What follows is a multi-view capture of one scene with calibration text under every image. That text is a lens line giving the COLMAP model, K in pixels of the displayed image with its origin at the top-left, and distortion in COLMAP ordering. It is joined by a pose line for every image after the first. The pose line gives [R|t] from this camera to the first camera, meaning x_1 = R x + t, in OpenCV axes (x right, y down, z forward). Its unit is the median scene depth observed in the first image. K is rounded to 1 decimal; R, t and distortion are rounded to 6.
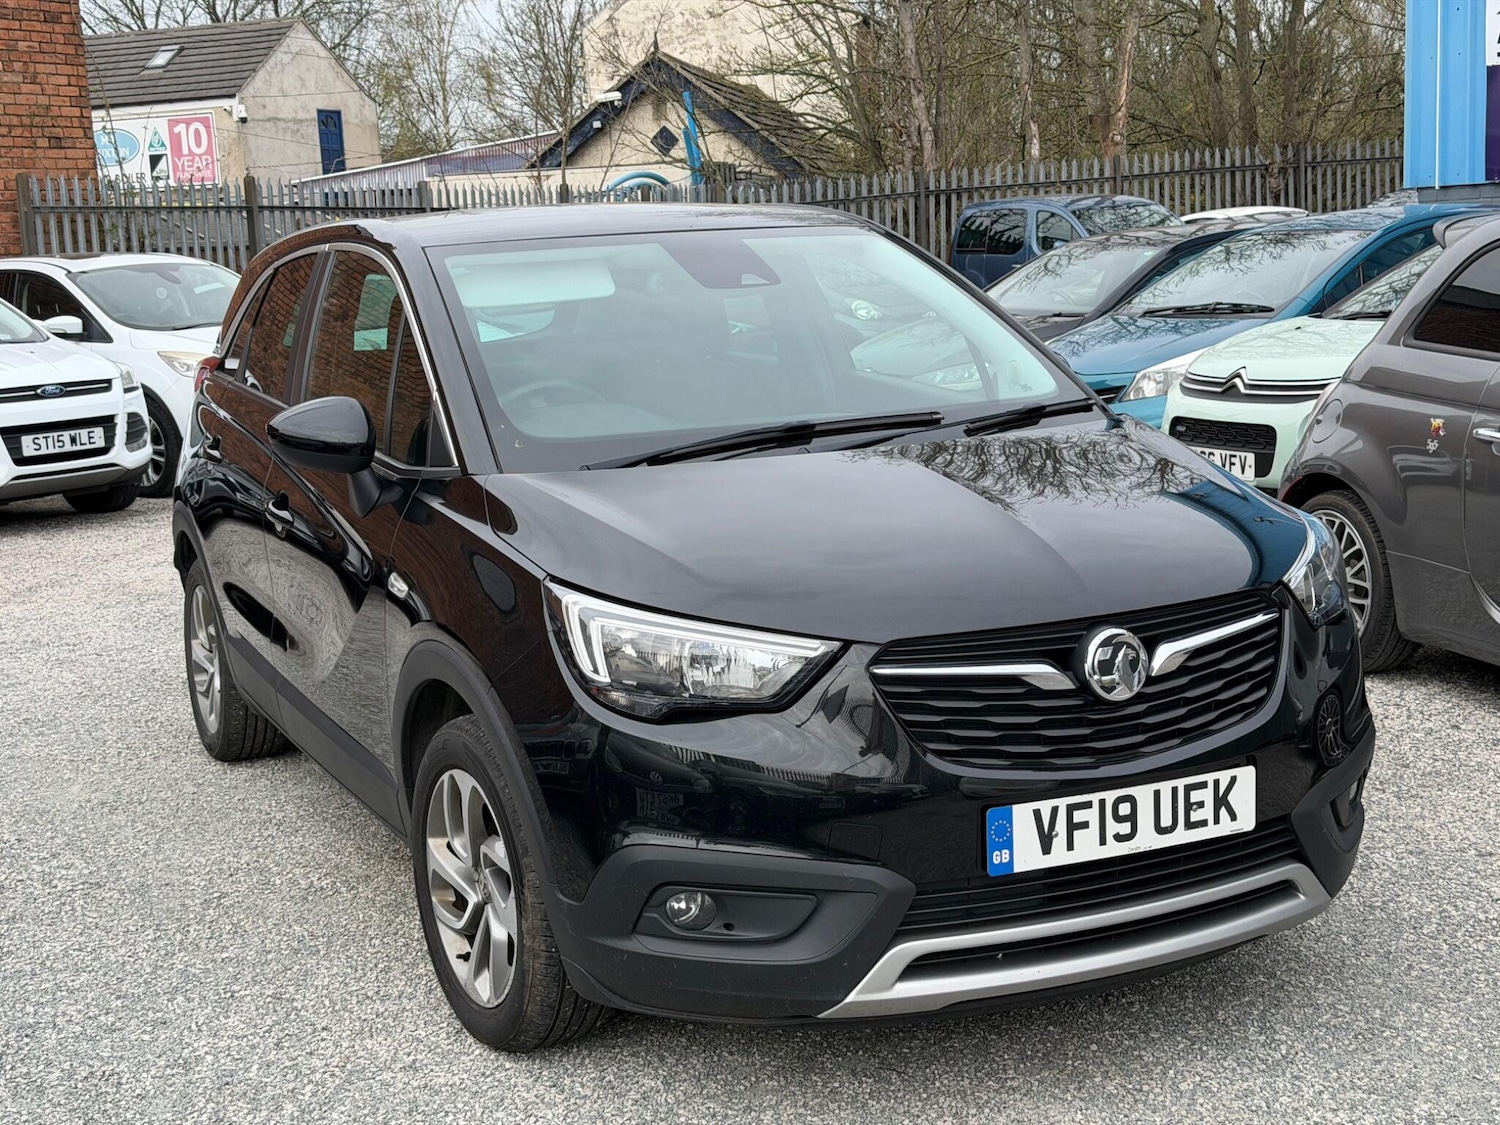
lens RADIAL K [[2059.5, 0, 741.4], [0, 2059.5, 584.9], [0, 0, 1]] dist [0.201269, -0.412153]
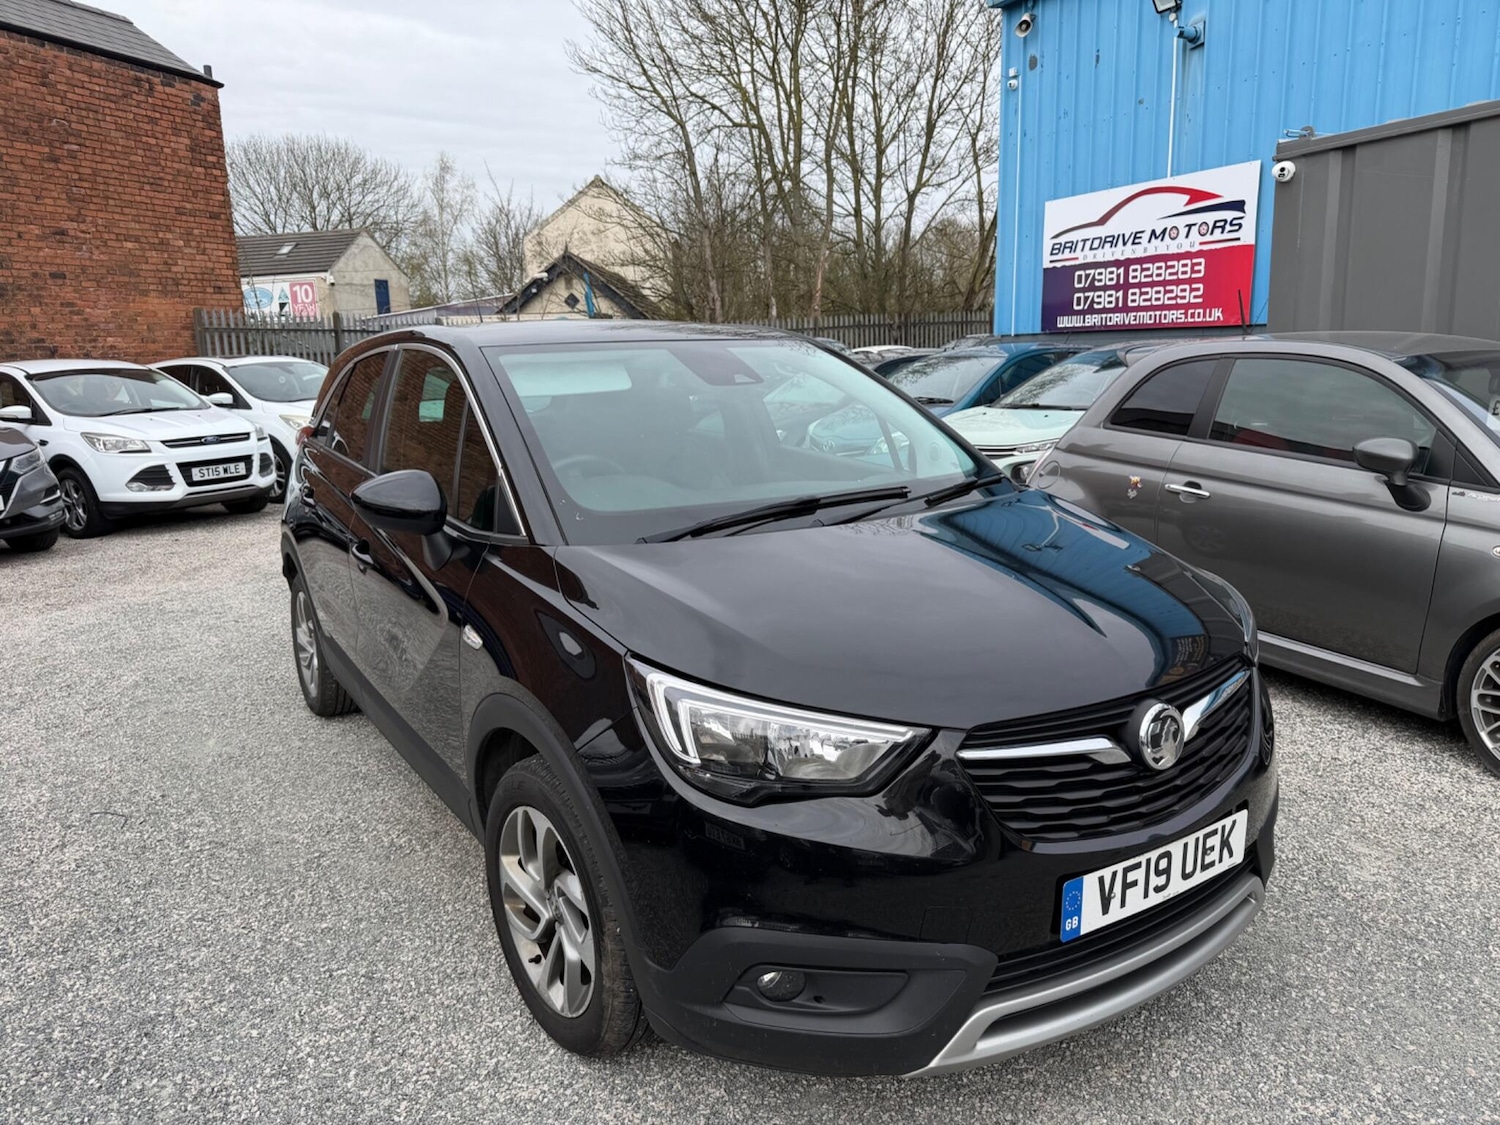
lens RADIAL K [[1053.0, 0, 746.4], [0, 1053.0, 570.6], [0, 0, 1]] dist [0.013854, -0.018293]
pose [[0.990719, -0.007847, 0.135701, -0.071430], [0.003061, 0.999367, 0.035445, -0.044486], [-0.135893, -0.034700, 0.990116, 0.306687]]
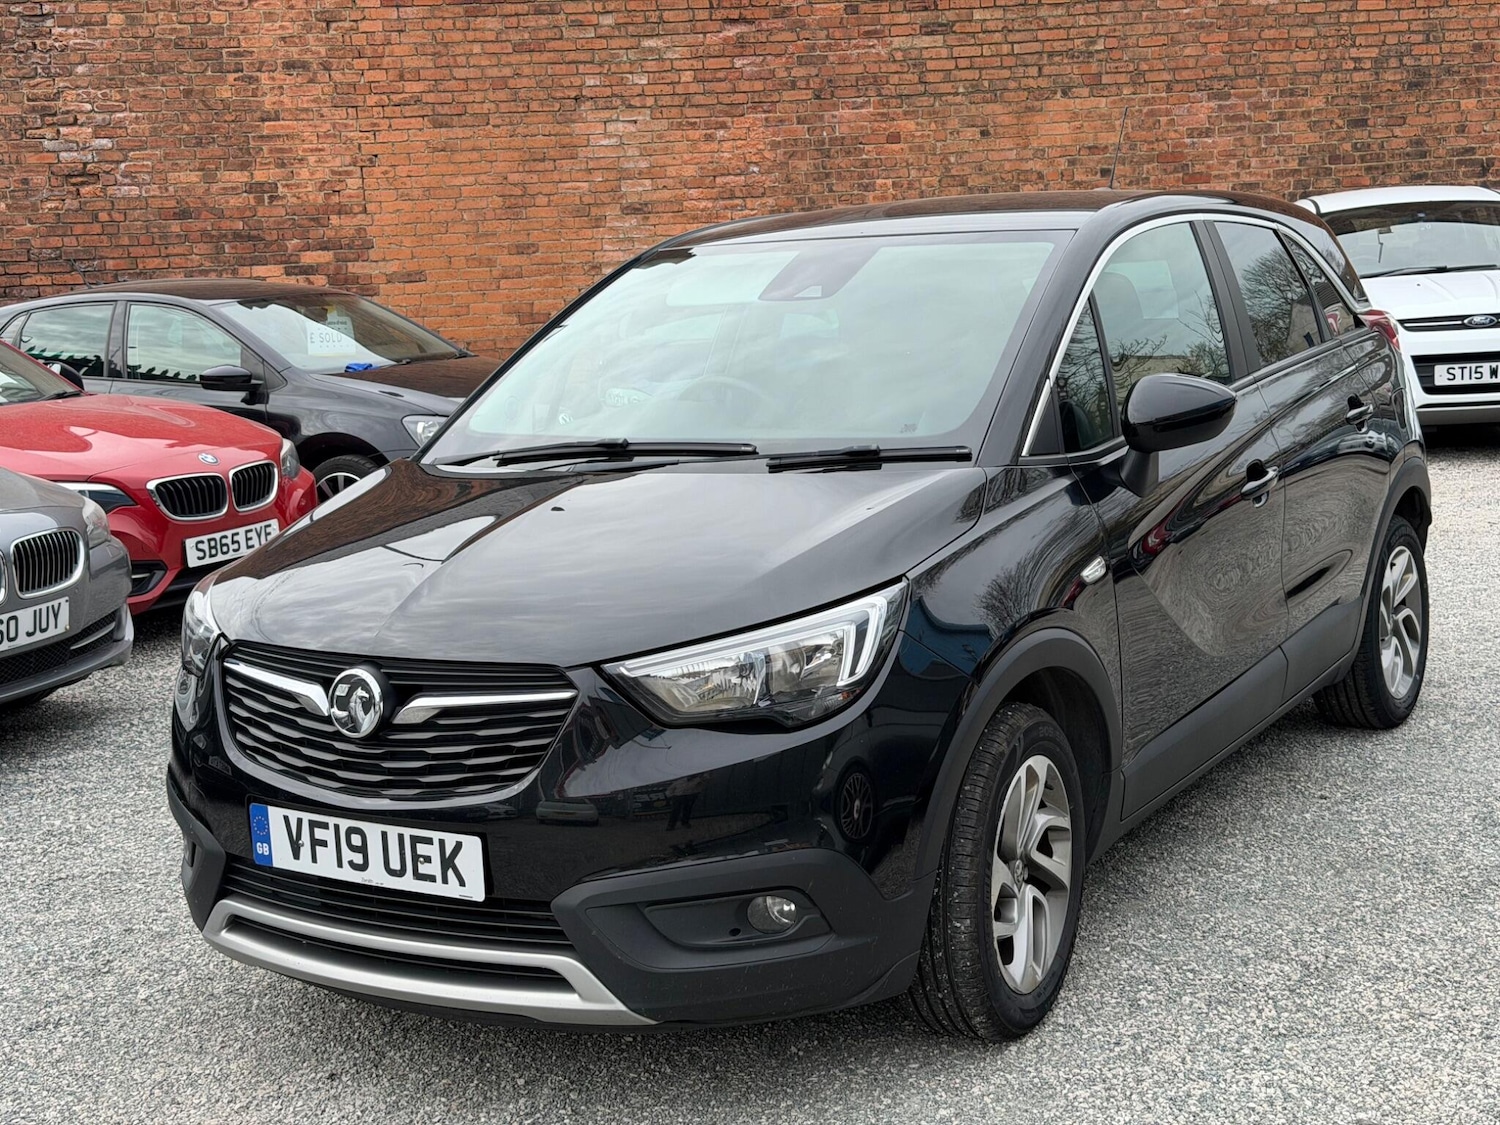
lens RADIAL K [[2060.5, 0, 752.4], [0, 2060.5, 577.7], [0, 0, 1]] dist [0.205582, -0.447654]
pose [[0.546785, 0.159427, -0.821954, 0.731932], [-0.115032, 0.986699, 0.114858, -0.107561], [0.829333, 0.031749, 0.557852, 0.368648]]
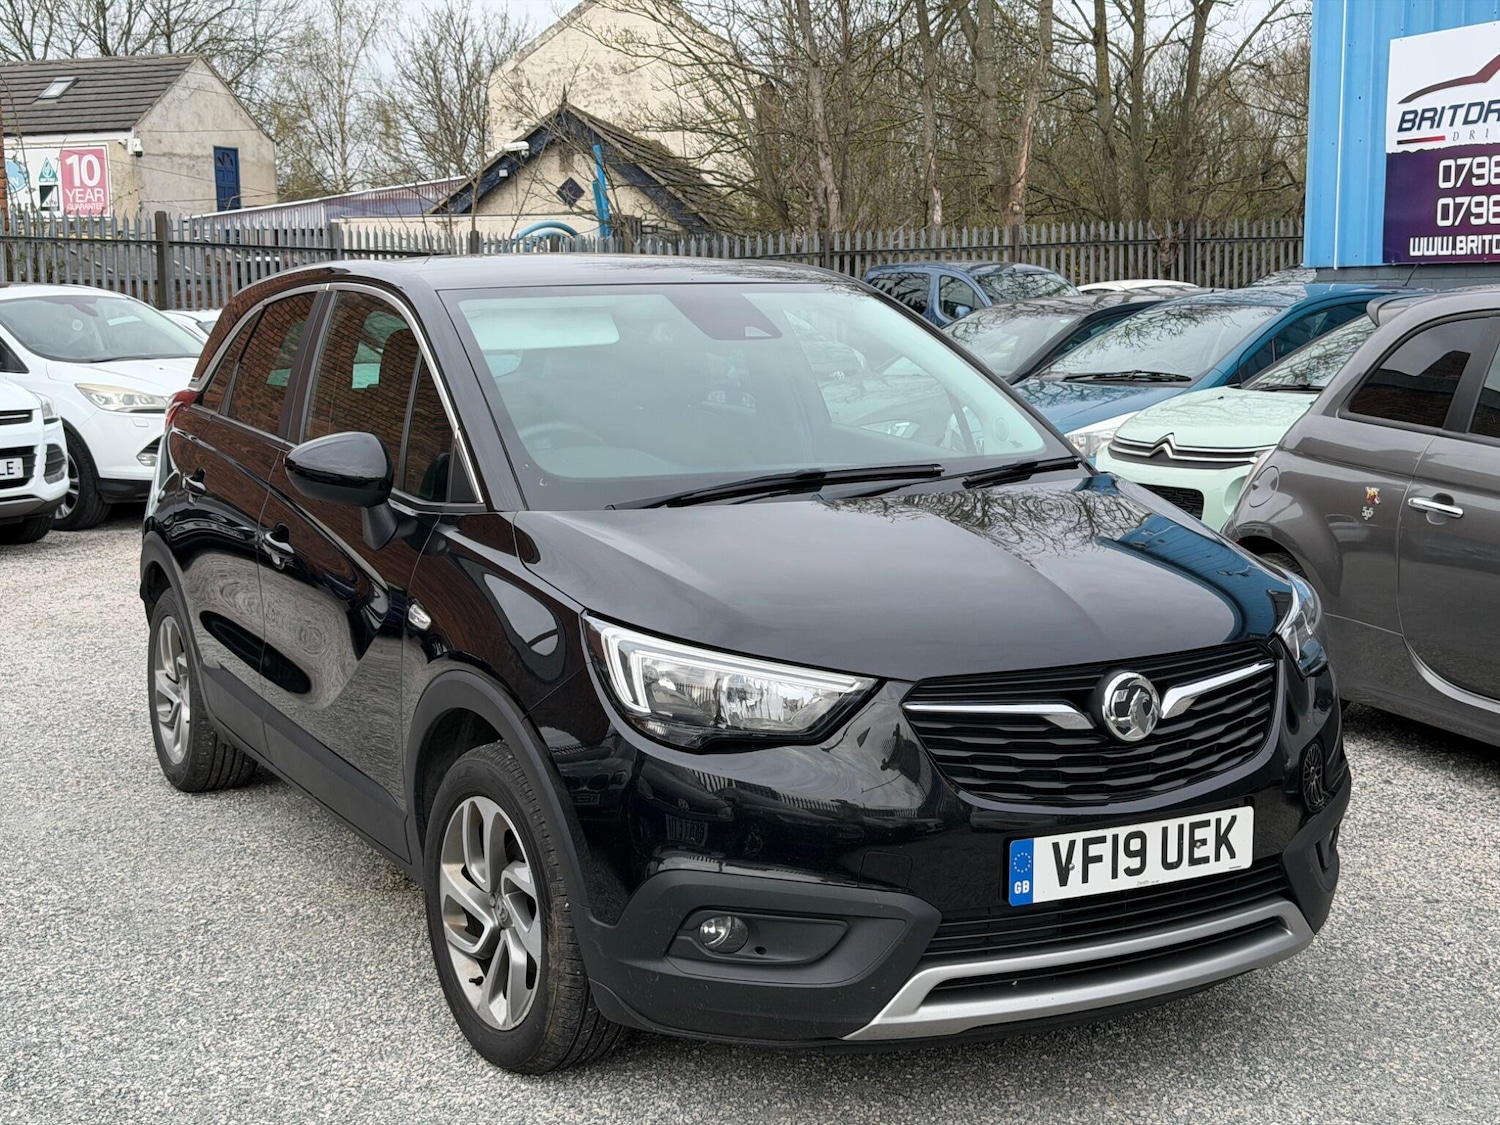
lens RADIAL K [[2060.5, 0, 752.4], [0, 2060.5, 577.7], [0, 0, 1]] dist [0.205582, -0.447654]
pose [[0.997595, 0.026600, 0.064007, -0.051710], [-0.024728, 0.999248, -0.029861, 0.005731], [-0.064754, 0.028206, 0.997503, -0.028331]]
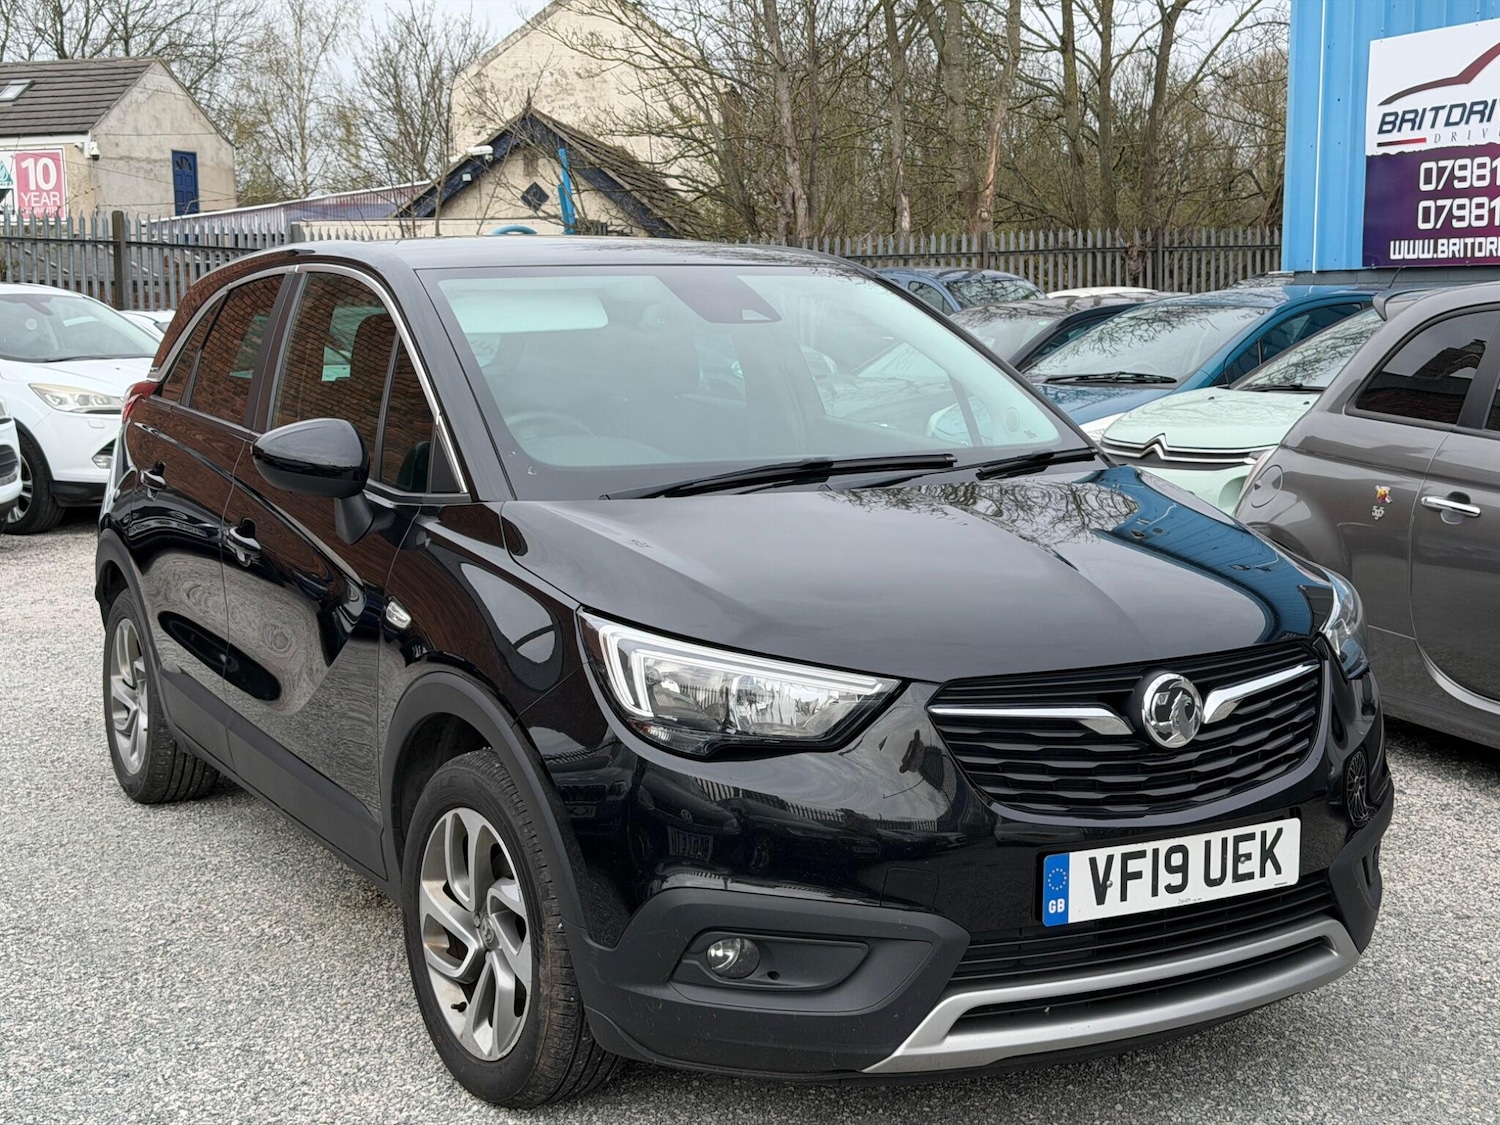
lens RADIAL K [[2060.7, 0, 755.4], [0, 2060.7, 572.4], [0, 0, 1]] dist [0.210049, -0.475055]
pose [[0.996040, 0.028358, 0.084260, -0.063508], [-0.025223, 0.998958, -0.038044, 0.009895], [-0.085251, 0.035768, 0.995717, 0.024095]]
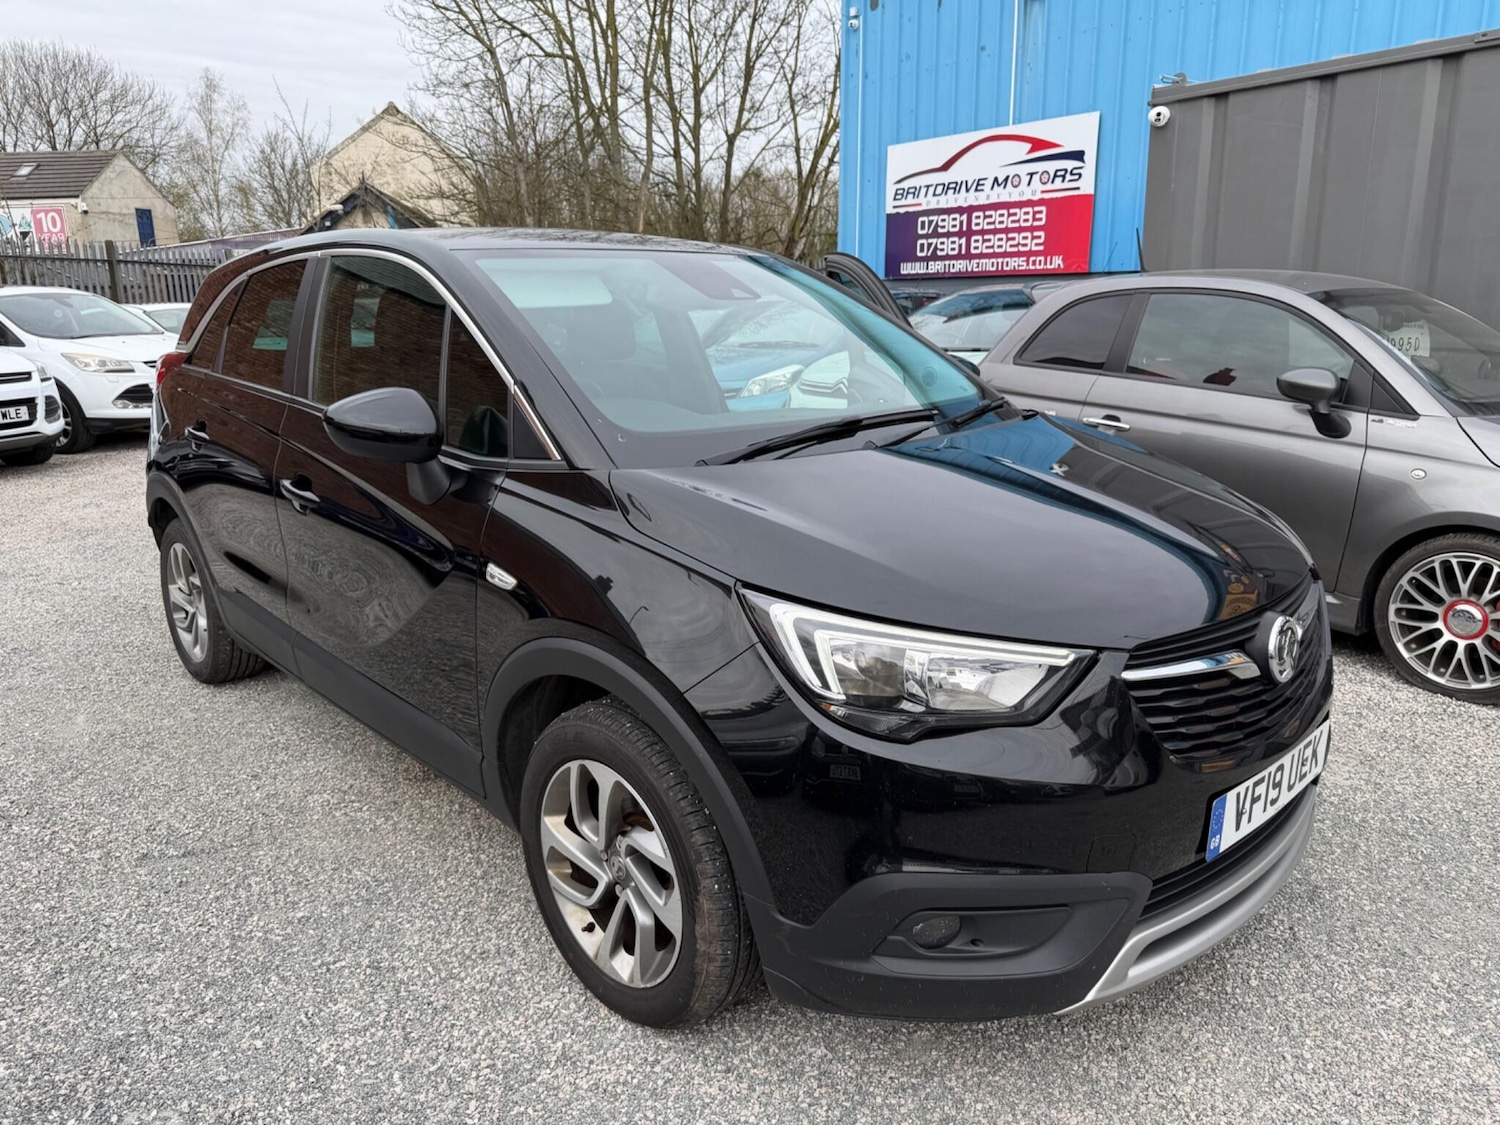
lens RADIAL K [[1055.6, 0, 749.6], [0, 1055.6, 573.8], [0, 0, 1]] dist [0.006747, -0.008725]
pose [[0.948301, -0.043256, 0.314412, -0.162707], [0.017284, 0.996237, 0.084929, -0.033255], [-0.316902, -0.075104, 0.945480, 0.363867]]
